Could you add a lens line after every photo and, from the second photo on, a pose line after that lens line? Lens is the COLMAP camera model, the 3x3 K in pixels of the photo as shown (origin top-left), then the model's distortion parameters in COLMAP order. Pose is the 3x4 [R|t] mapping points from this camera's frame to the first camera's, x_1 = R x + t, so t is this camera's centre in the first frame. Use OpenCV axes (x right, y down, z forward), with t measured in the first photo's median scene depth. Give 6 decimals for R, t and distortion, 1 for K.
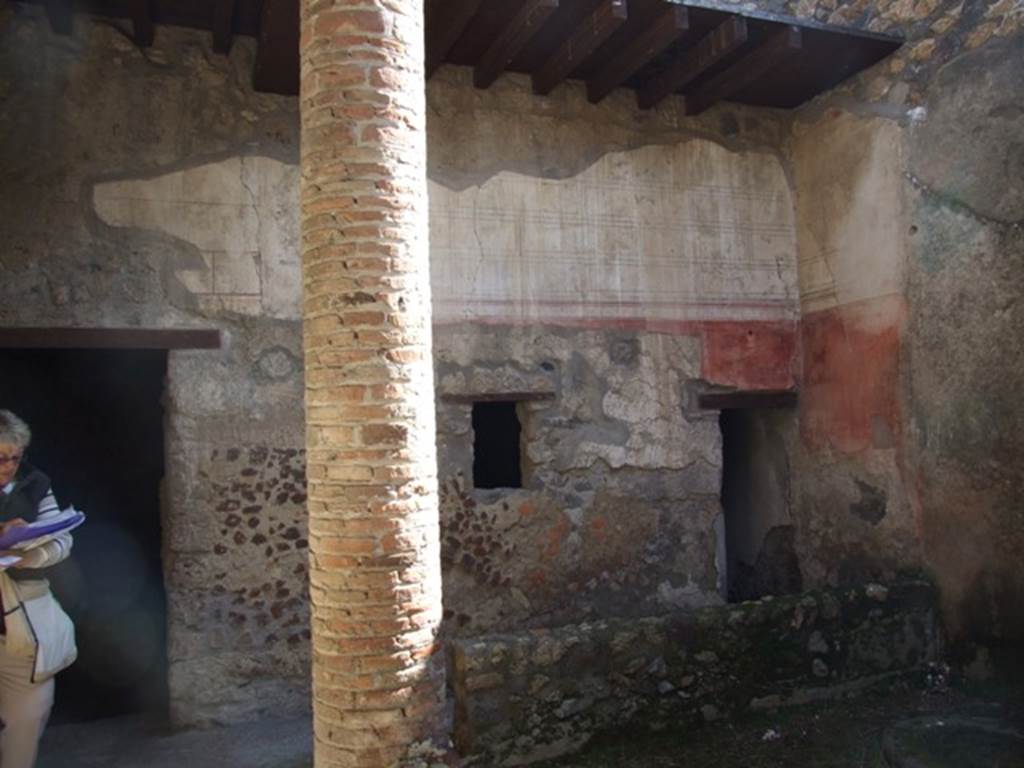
lens RADIAL K [[836.2, 0, 507.4], [0, 836.2, 374.6], [0, 0, 1]] dist [-0.068756, 0.066786]
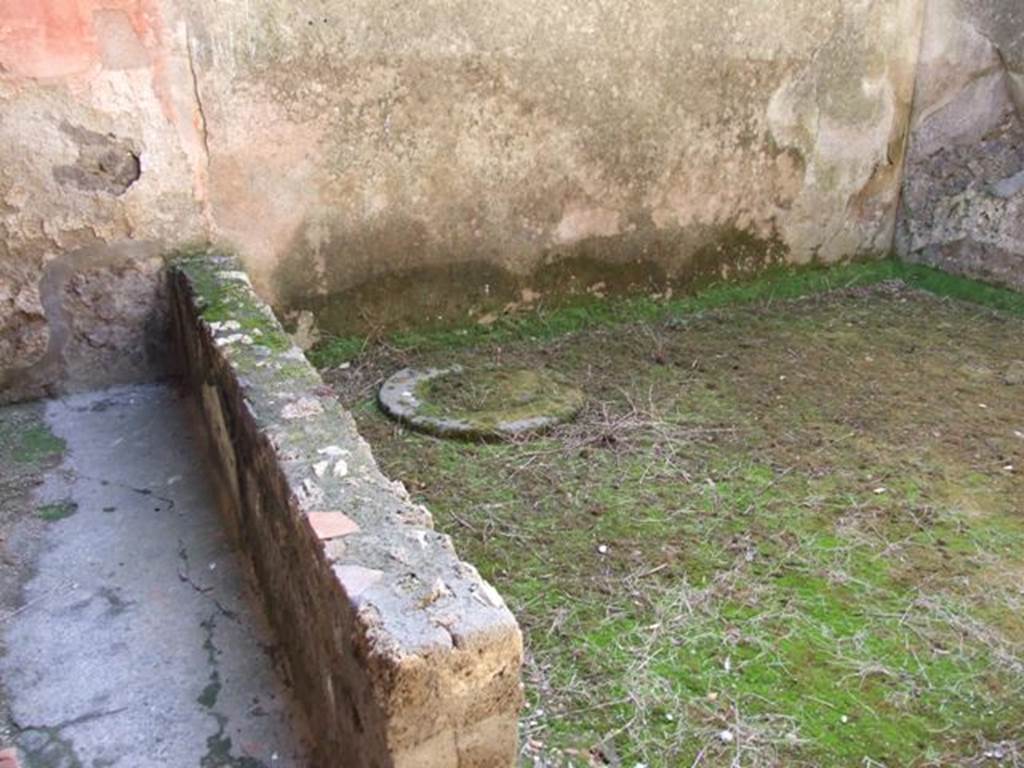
lens RADIAL K [[894.8, 0, 519.6], [0, 894.8, 381.1], [0, 0, 1]] dist [-0.043118, 0.044009]
pose [[-0.118970, -0.316517, 0.941097, -0.311476], [-0.072407, 0.948071, 0.309708, 0.087511], [-0.990254, -0.031296, -0.135710, 0.825072]]
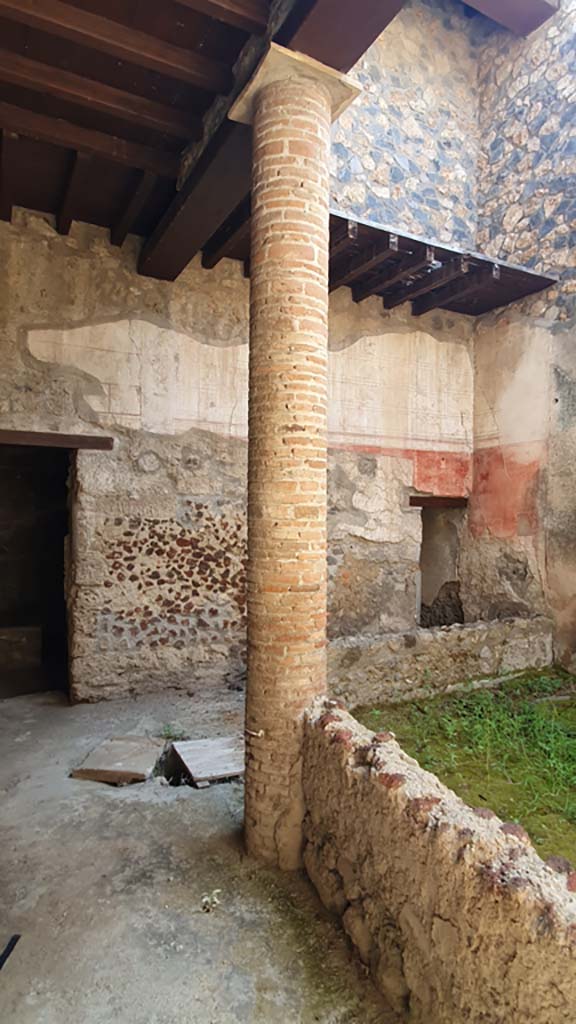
lens RADIAL K [[572.6, 0, 281.5], [0, 572.6, 510.0], [0, 0, 1]] dist [0.004062, -0.008776]
pose [[0.992225, 0.047469, 0.115045, -0.154061], [-0.053957, 0.997085, 0.053951, 0.004051], [-0.112149, -0.059739, 0.991894, -0.056151]]
